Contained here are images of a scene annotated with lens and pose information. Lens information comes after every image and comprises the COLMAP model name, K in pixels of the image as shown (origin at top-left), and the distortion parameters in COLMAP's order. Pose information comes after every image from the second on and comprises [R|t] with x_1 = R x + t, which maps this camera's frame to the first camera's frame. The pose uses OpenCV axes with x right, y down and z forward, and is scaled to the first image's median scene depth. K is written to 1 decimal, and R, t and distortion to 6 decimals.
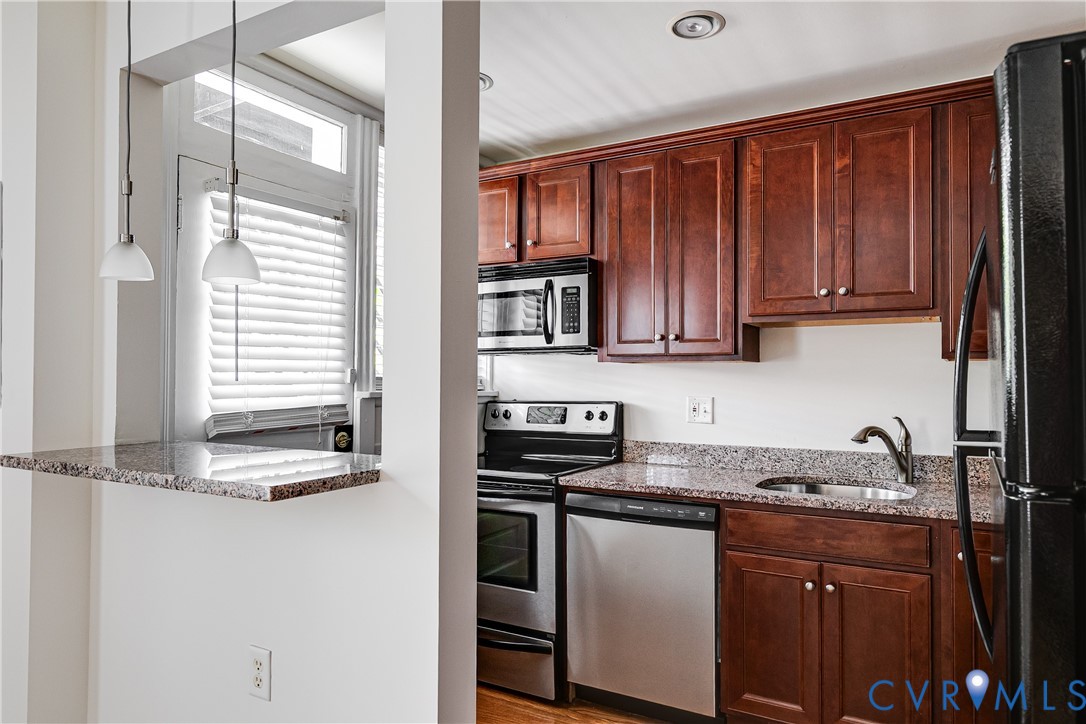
lens RADIAL K [[739.6, 0, 511.7], [0, 739.6, 365.8], [0, 0, 1]] dist [0.002778, -0.001281]
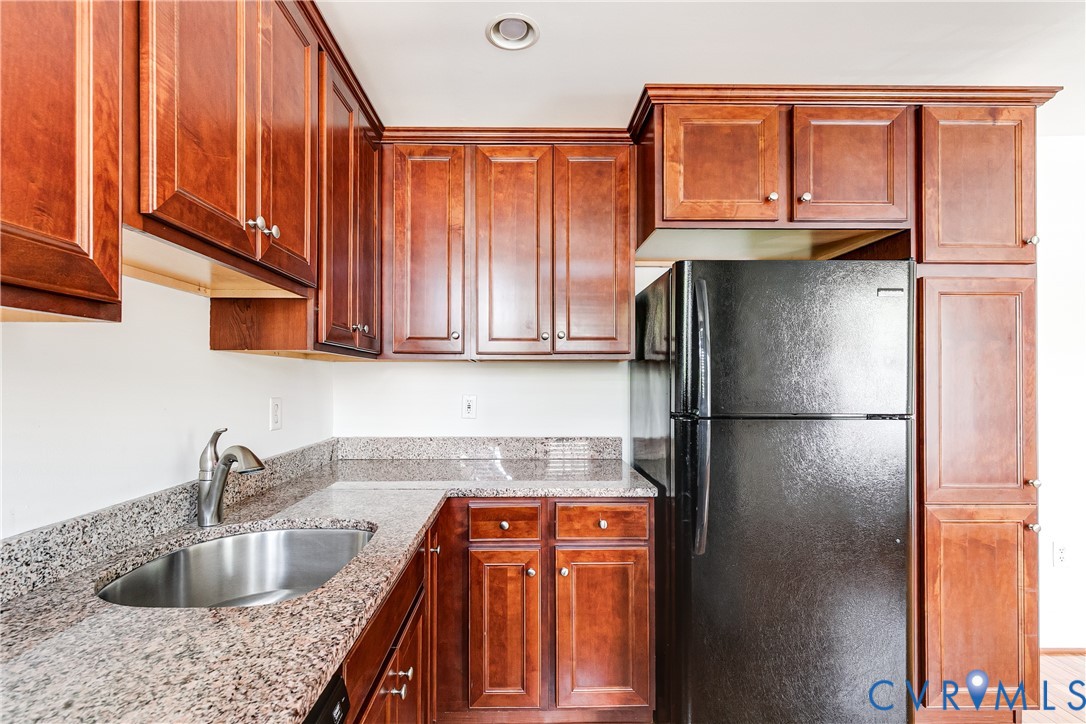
lens RADIAL K [[493.8, 0, 547.1], [0, 493.8, 364.0], [0, 0, 1]] dist [0.004110, 0.000447]
pose [[-0.564899, 0.023030, 0.824839, -0.020773], [-0.013436, 0.999221, -0.037100, 0.021972], [-0.825051, -0.032040, -0.564150, 0.952188]]
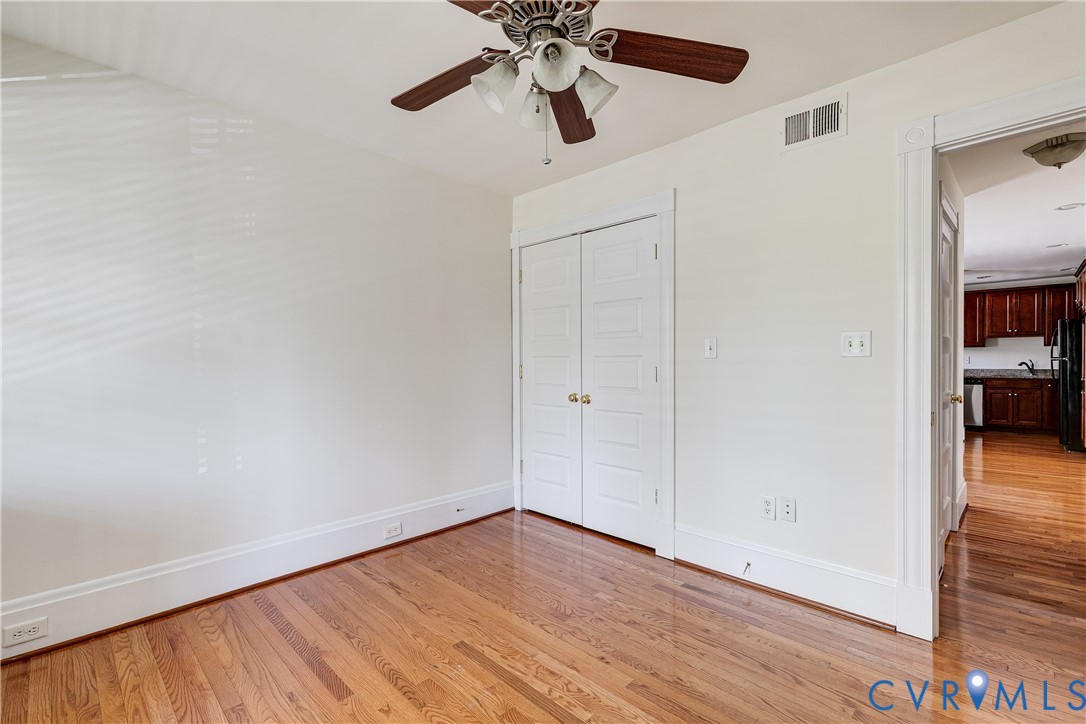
lens RADIAL K [[493.8, 0, 547.1], [0, 493.8, 364.0], [0, 0, 1]] dist [0.004110, 0.000447]
pose [[0.974417, -0.007715, -0.224616, -1.424857], [0.013350, 0.999633, 0.023583, -0.010138], [0.224352, -0.025978, 0.974162, -2.213778]]
